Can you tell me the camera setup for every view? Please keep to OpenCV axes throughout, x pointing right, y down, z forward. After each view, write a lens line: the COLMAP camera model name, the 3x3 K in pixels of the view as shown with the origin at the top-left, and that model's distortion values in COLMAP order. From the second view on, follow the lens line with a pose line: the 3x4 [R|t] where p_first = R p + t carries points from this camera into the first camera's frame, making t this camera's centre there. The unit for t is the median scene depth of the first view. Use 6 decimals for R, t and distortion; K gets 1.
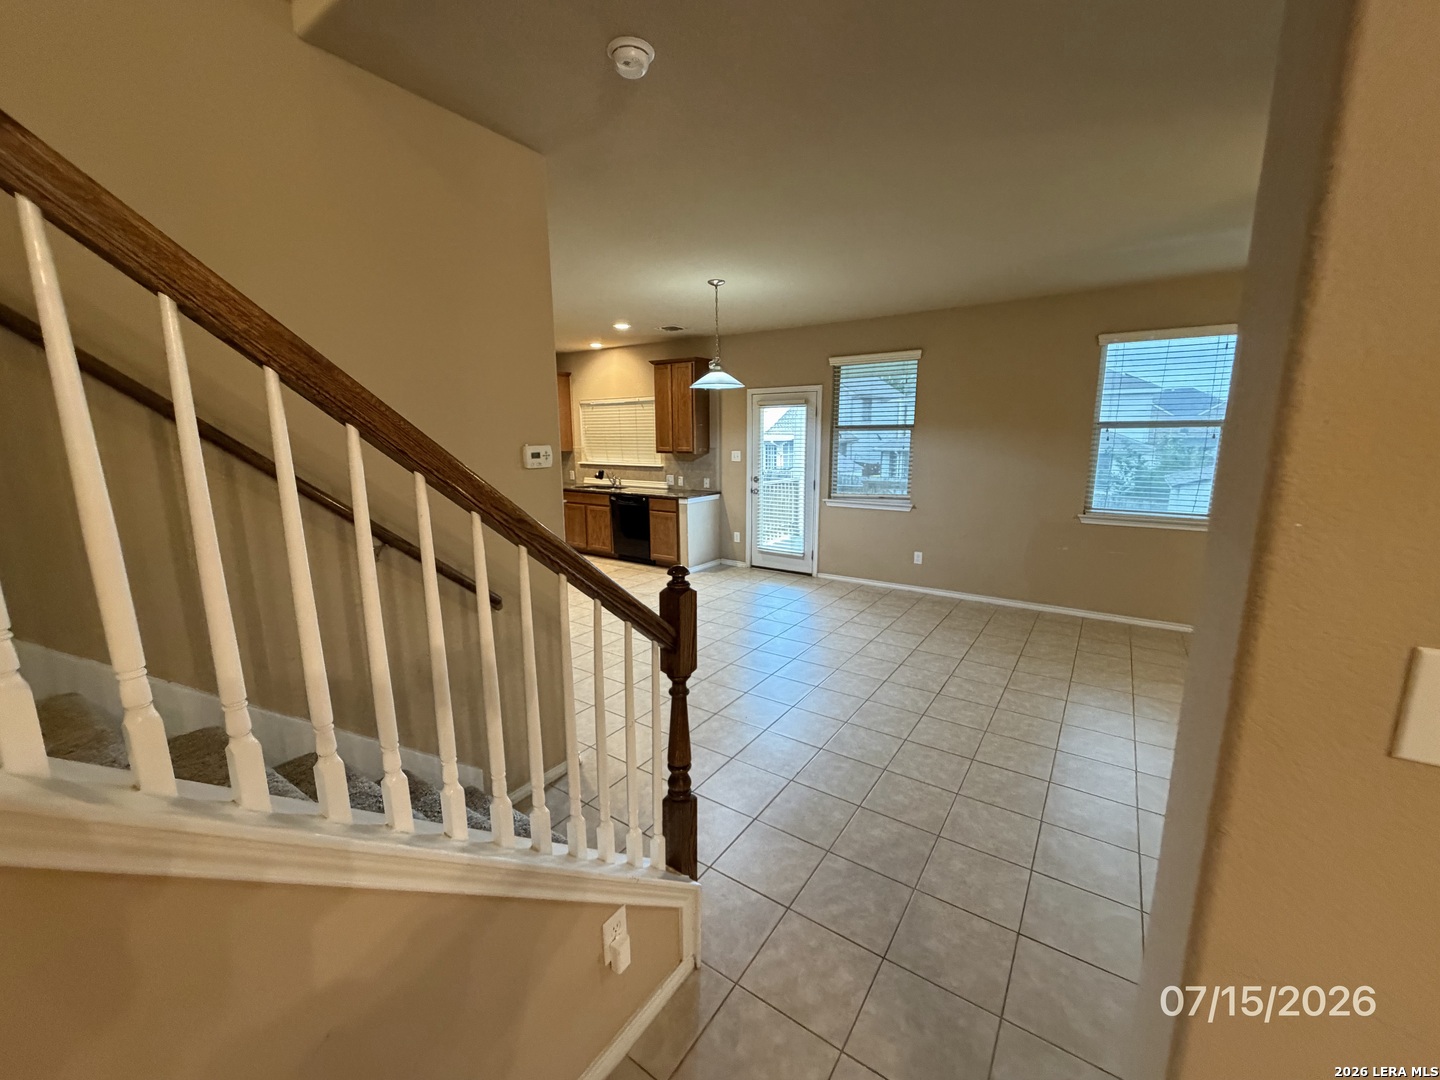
lens RADIAL K [[573.1, 0, 716.8], [0, 573.1, 540.2], [0, 0, 1]] dist [0.001475, 0.000041]
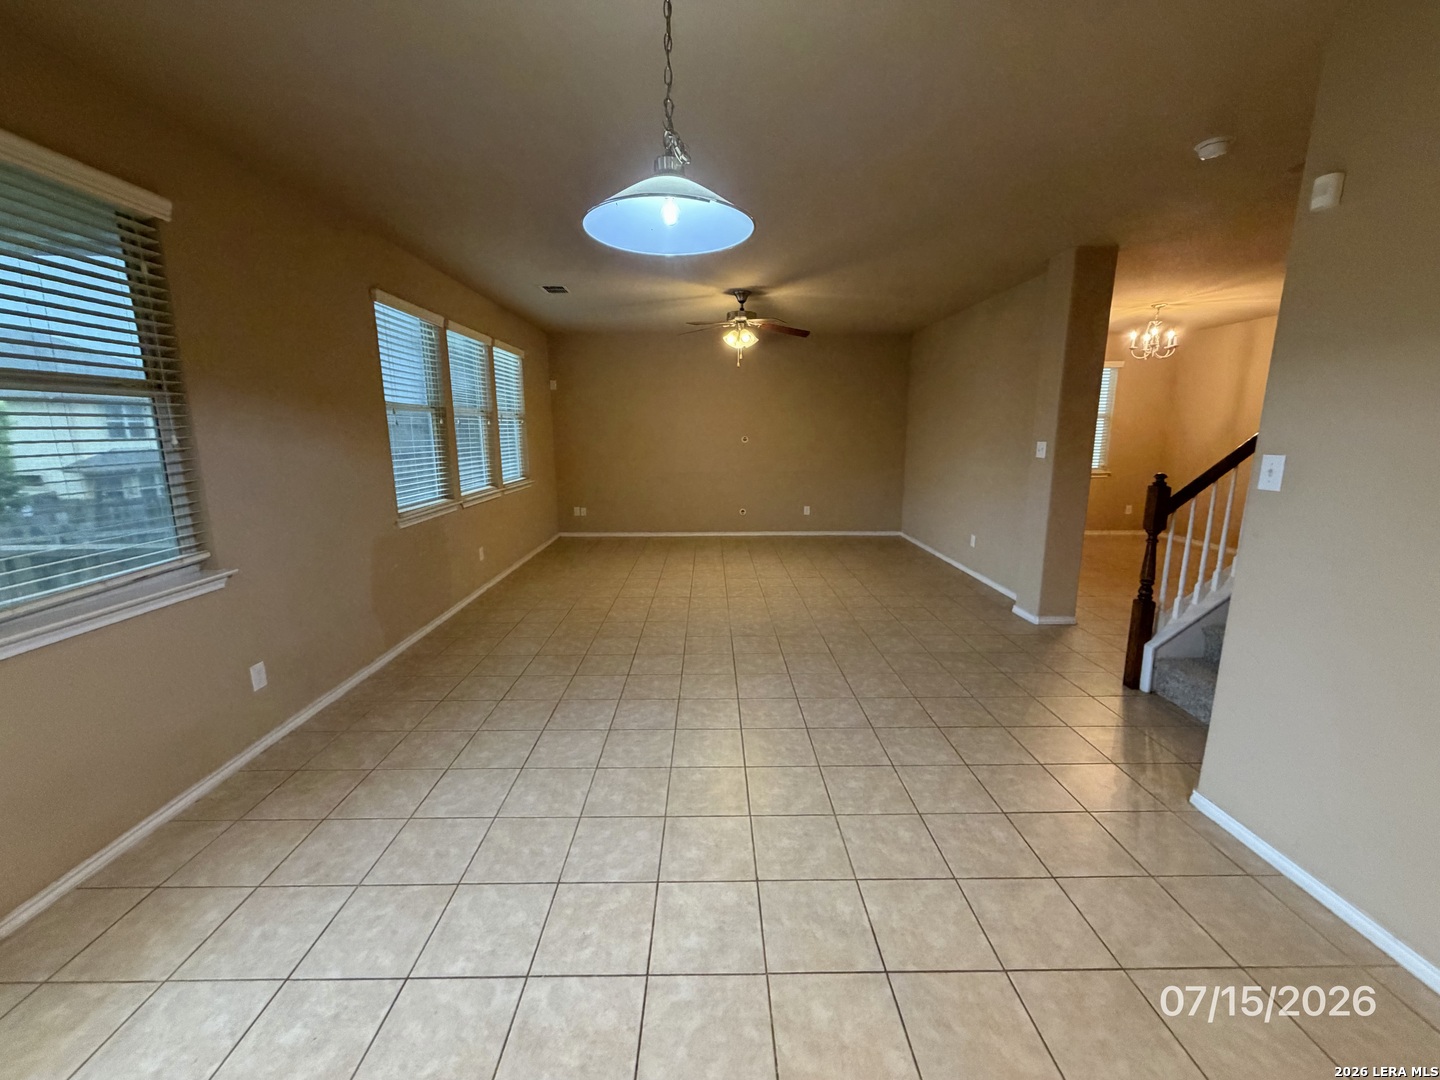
lens RADIAL K [[573.1, 0, 716.8], [0, 573.1, 540.2], [0, 0, 1]] dist [0.001475, 0.000041]
pose [[-0.574601, -0.147509, 0.805031, -0.277144], [0.157275, 0.945390, 0.285485, -0.184894], [-0.803180, 0.290651, -0.520023, 1.134332]]
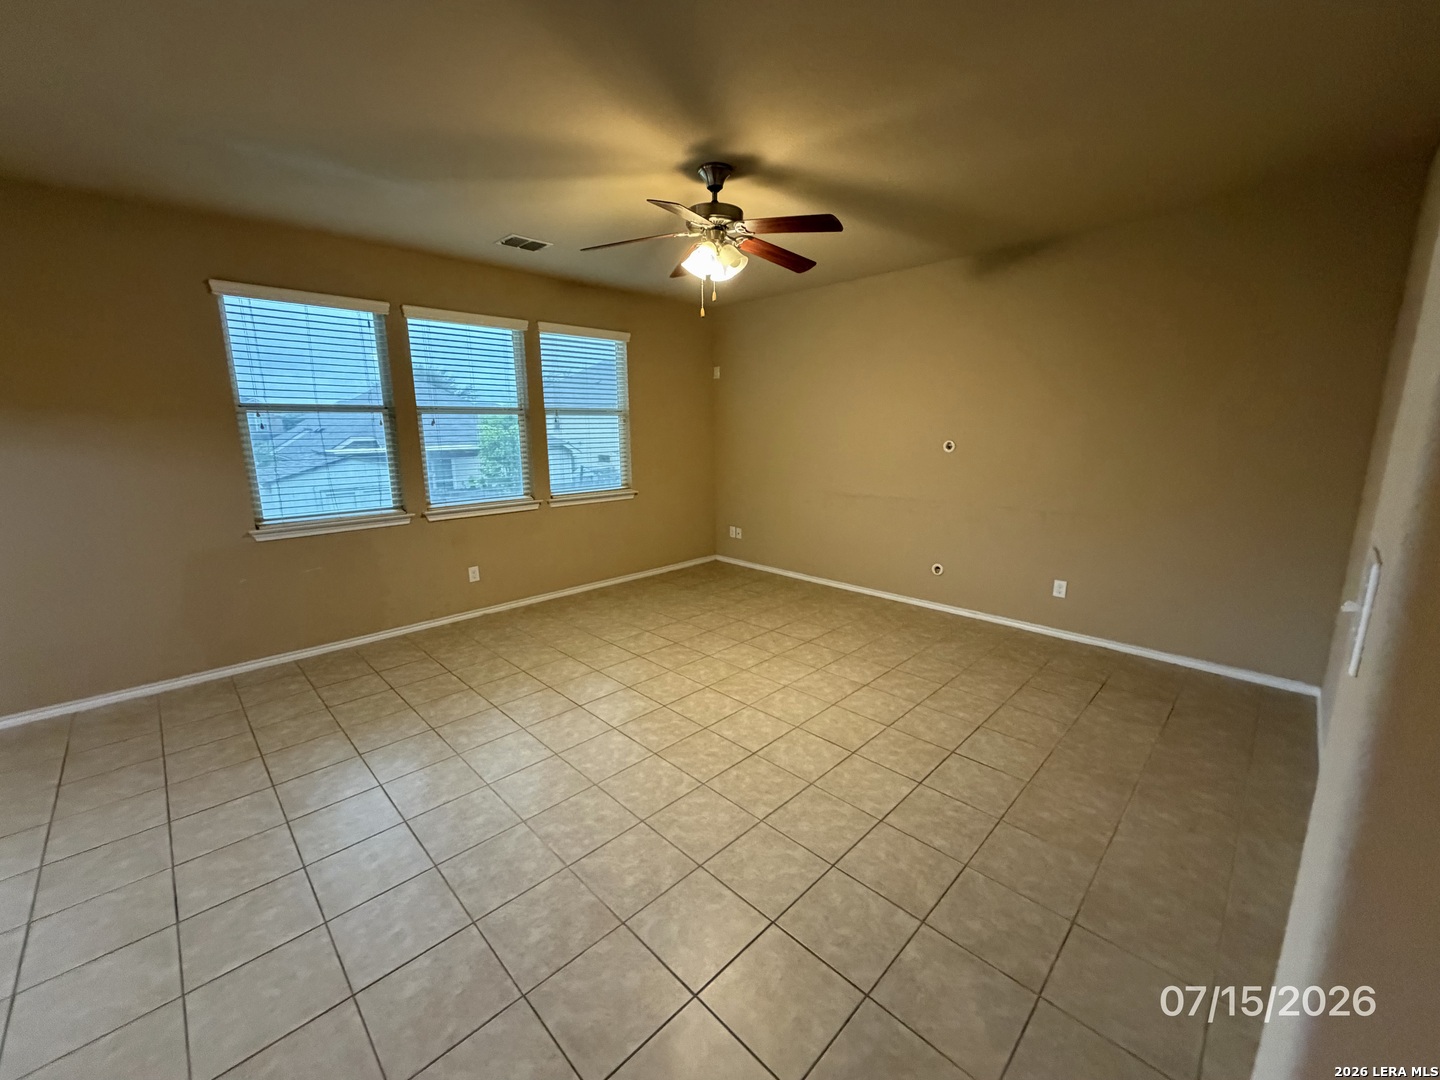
lens RADIAL K [[573.1, 0, 716.8], [0, 573.1, 540.2], [0, 0, 1]] dist [0.001475, 0.000041]
pose [[0.181694, -0.189452, 0.964933, 0.036622], [0.184262, 0.970444, 0.155838, -0.040206], [-0.965937, 0.149486, 0.211232, 0.294756]]
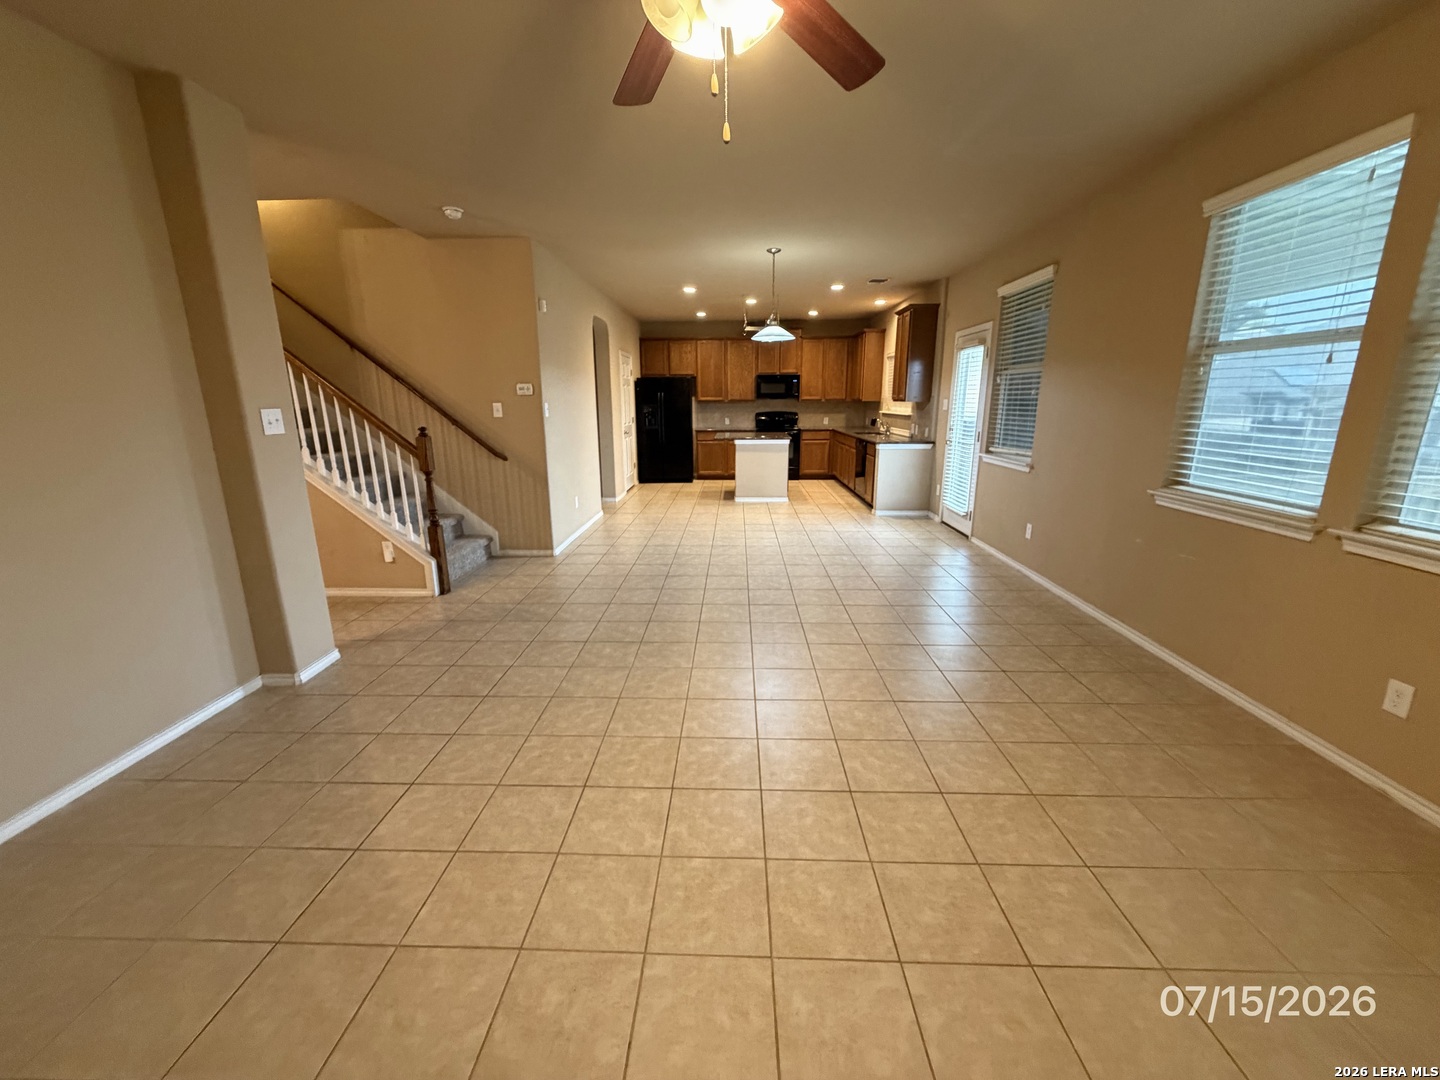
lens RADIAL K [[571.3, 0, 719.5], [0, 571.3, 549.2], [0, 0, 1]] dist [-0.000573, -0.000159]
pose [[0.544002, 0.215883, -0.810837, 0.966058], [-0.149347, 0.975818, 0.159610, -0.010321], [0.825686, 0.034267, 0.563089, 0.235435]]
